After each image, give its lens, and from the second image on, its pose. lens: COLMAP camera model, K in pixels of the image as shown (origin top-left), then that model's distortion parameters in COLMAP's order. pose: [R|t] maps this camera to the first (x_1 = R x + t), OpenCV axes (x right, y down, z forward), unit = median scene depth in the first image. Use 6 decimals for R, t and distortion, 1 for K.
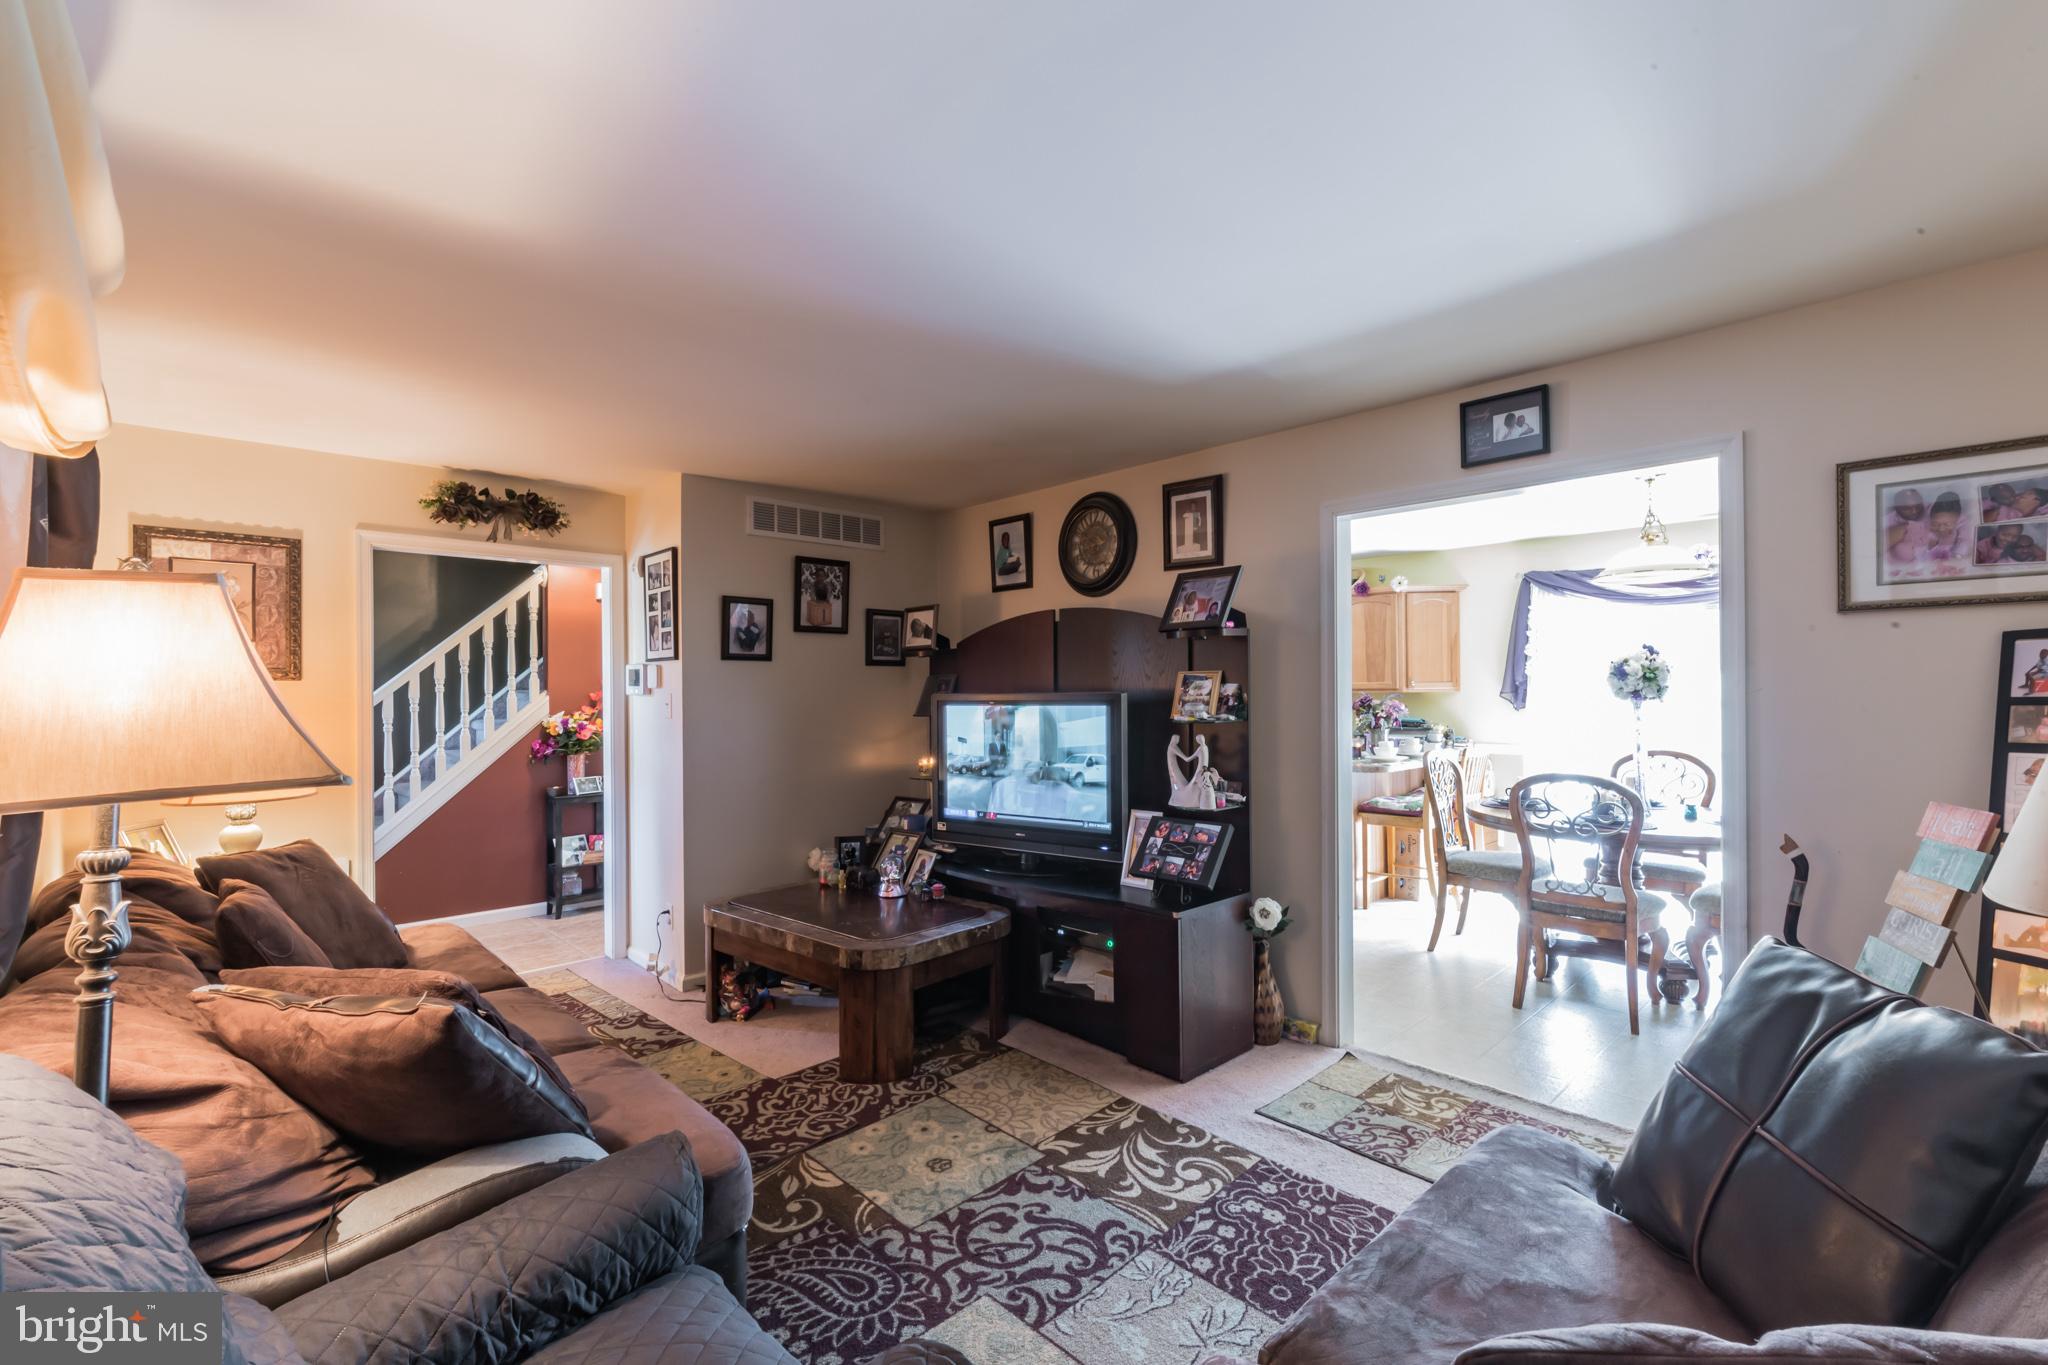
lens RADIAL K [[890.5, 0, 1041.3], [0, 890.5, 693.6], [0, 0, 1]] dist [-0.001806, 0.000054]
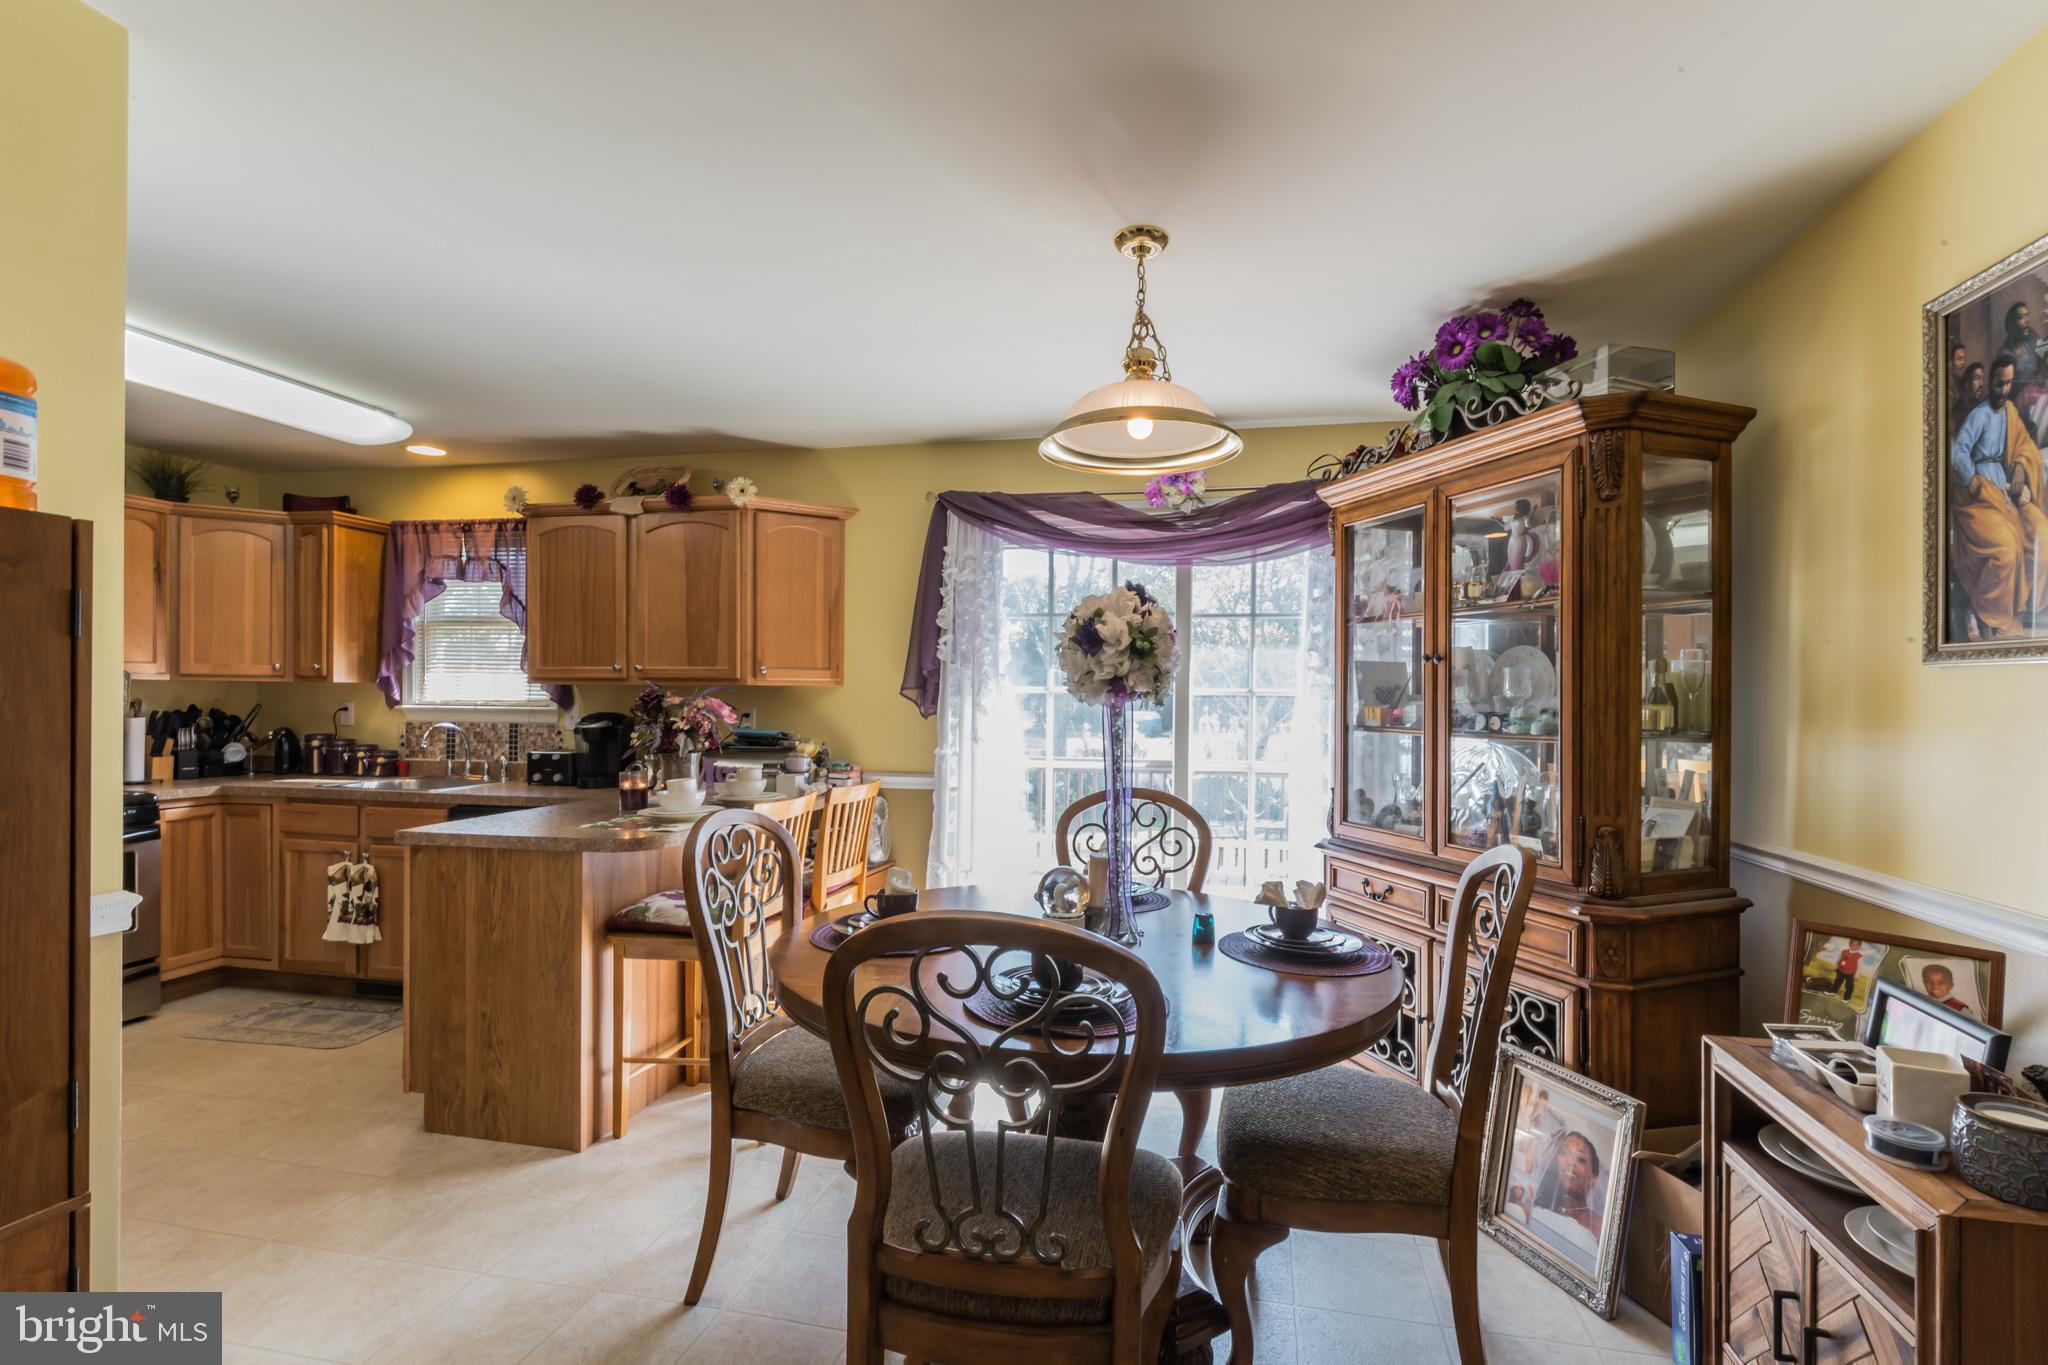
lens RADIAL K [[927.5, 0, 1076.3], [0, 927.5, 699.2], [0, 0, 1]] dist [-0.001578, -0.001213]
pose [[0.820120, 0.013832, 0.572024, 0.167940], [-0.015516, 0.999878, -0.001931, 0.003834], [-0.571981, -0.007292, 0.820235, 0.275204]]
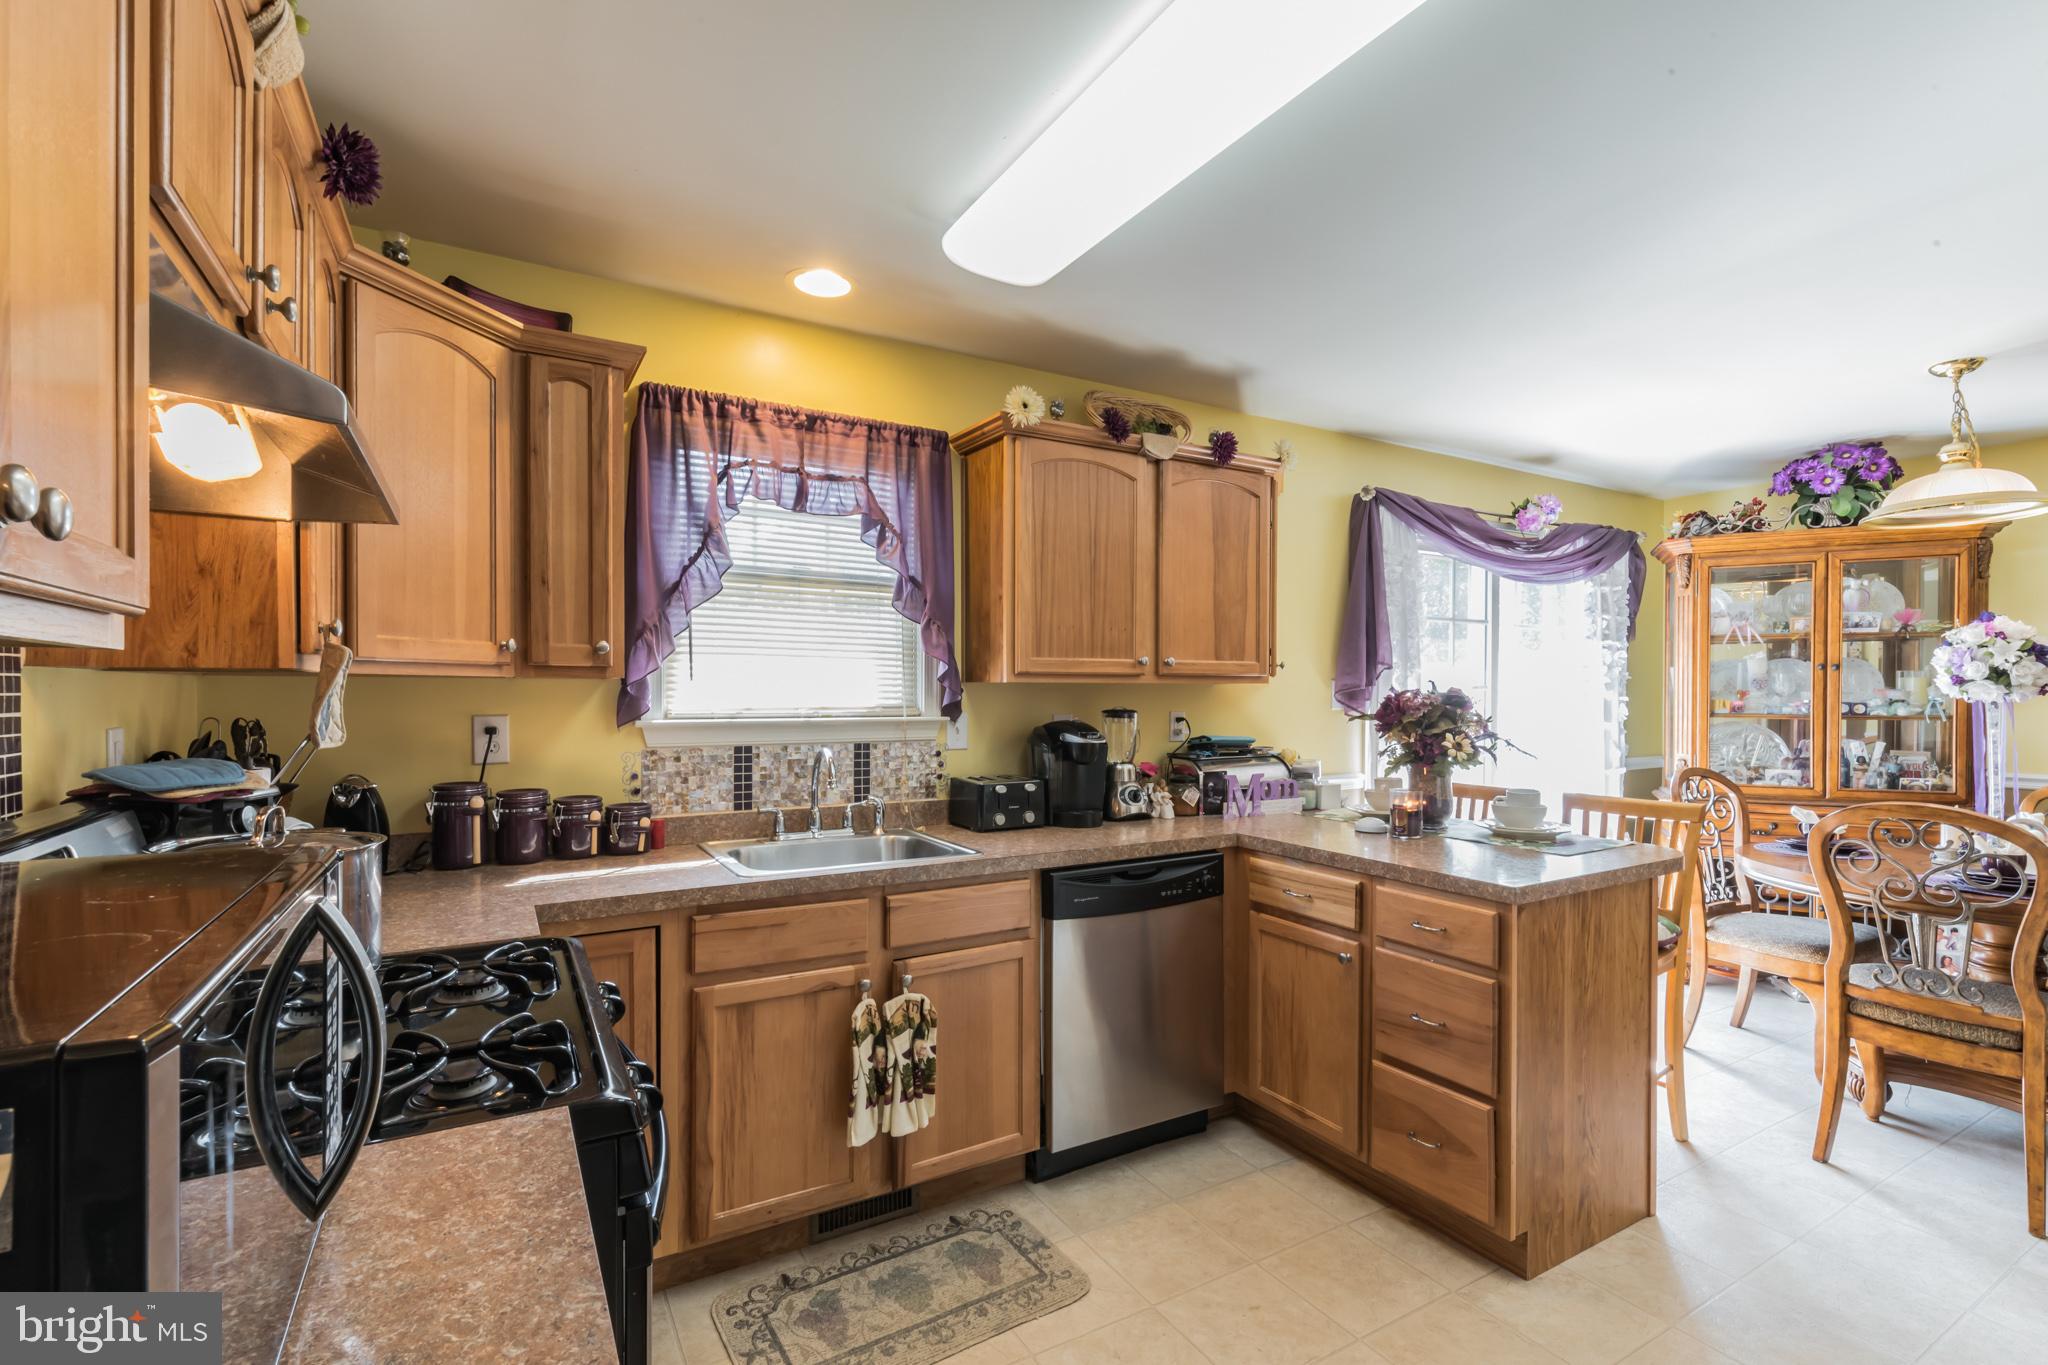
lens RADIAL K [[927.5, 0, 1033.8], [0, 927.5, 692.7], [0, 0, 1]] dist [-0.001578, -0.001213]
pose [[0.225481, 0.007476, 0.974219, -0.080899], [-0.004917, 0.999967, -0.006536, 0.005077], [-0.974235, -0.003316, 0.225511, 0.708697]]
